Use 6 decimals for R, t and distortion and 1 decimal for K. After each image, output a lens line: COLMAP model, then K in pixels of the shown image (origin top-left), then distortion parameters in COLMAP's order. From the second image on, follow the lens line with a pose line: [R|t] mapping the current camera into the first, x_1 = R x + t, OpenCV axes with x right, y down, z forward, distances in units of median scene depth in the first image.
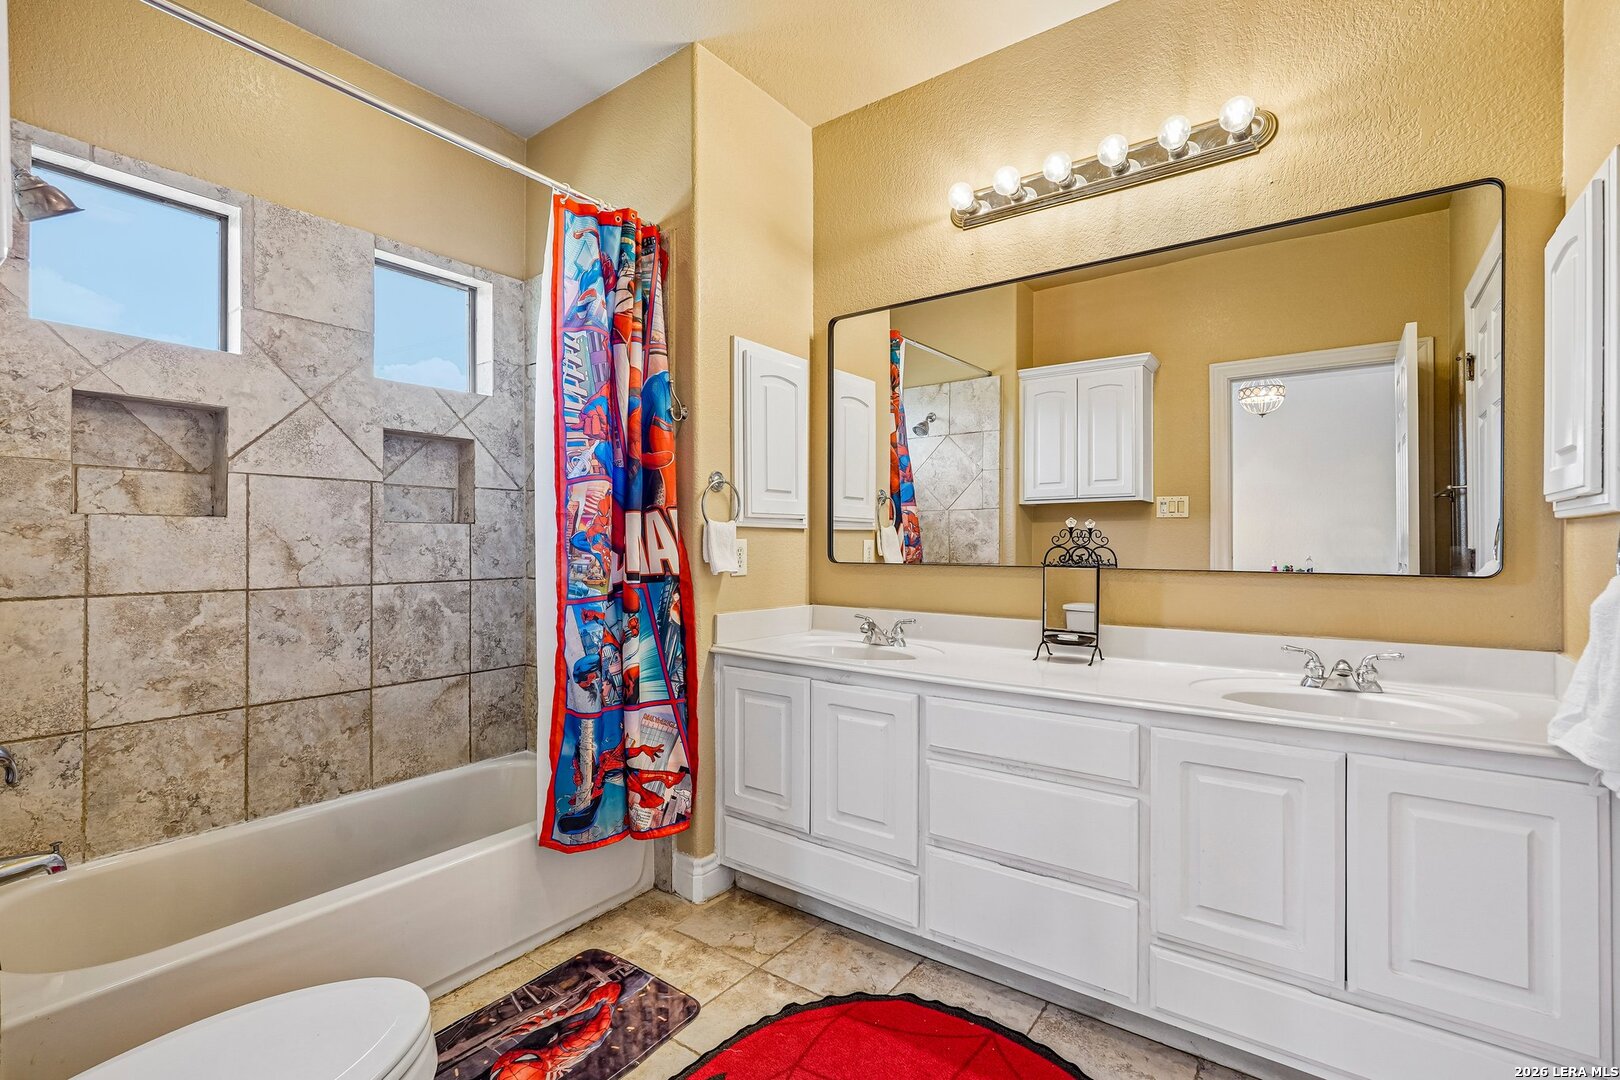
lens RADIAL K [[736.2, 0, 805.5], [0, 736.2, 539.2], [0, 0, 1]] dist [0.002236, 0.001431]
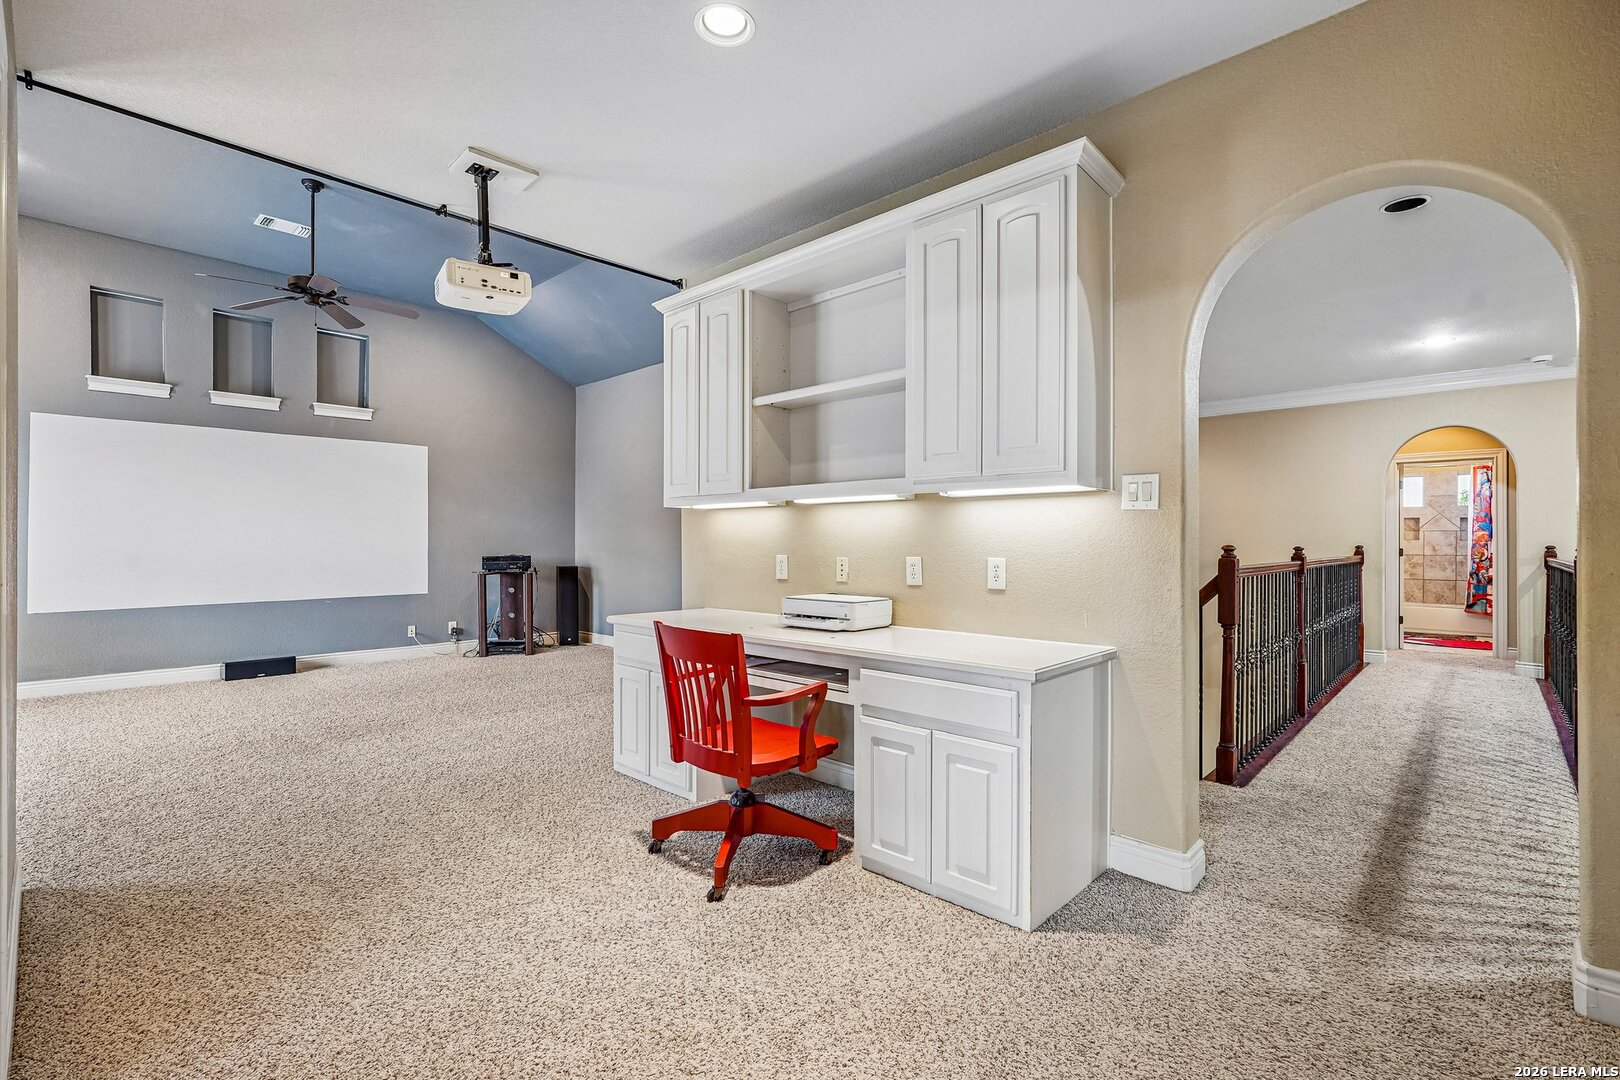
lens RADIAL K [[736.2, 0, 802.9], [0, 736.2, 542.4], [0, 0, 1]] dist [0.002236, 0.001431]
pose [[-0.128570, -0.001134, -0.991700, 1.561652], [-0.004048, 0.999992, -0.000619, 0.001817], [0.991692, 0.003935, -0.128573, -0.824205]]
